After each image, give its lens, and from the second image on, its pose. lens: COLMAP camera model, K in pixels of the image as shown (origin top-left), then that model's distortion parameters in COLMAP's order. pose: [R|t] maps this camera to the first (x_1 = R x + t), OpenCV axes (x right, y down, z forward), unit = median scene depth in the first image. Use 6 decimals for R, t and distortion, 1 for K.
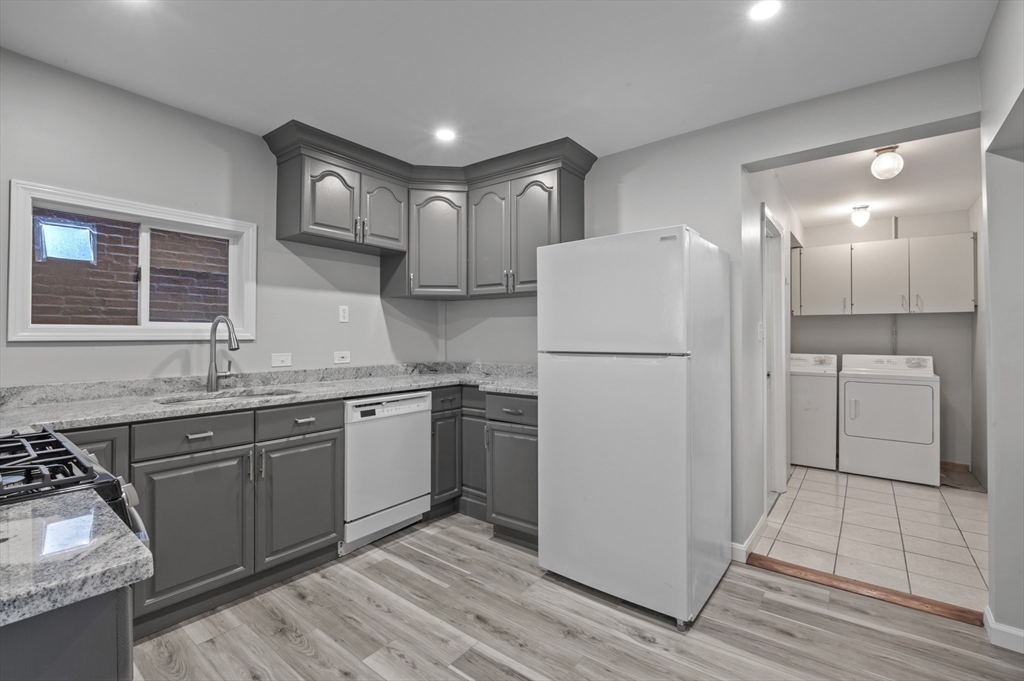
lens RADIAL K [[452.9, 0, 515.3], [0, 452.9, 334.5], [0, 0, 1]] dist [-0.004210, -0.000367]
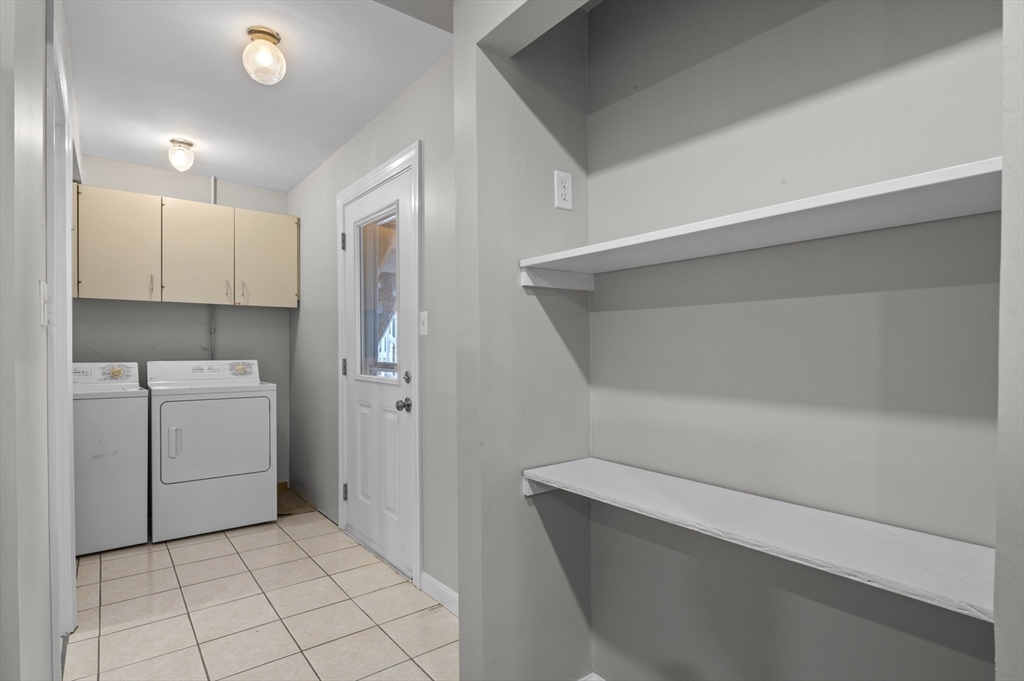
lens RADIAL K [[523.1, 0, 512.1], [0, 523.1, 350.3], [0, 0, 1]] dist [0.000448, -0.000021]
pose [[0.247730, -0.008406, 0.968793, 0.122699], [-0.004567, 0.999941, 0.009844, 0.019484], [-0.968818, -0.006863, 0.247677, 0.318327]]
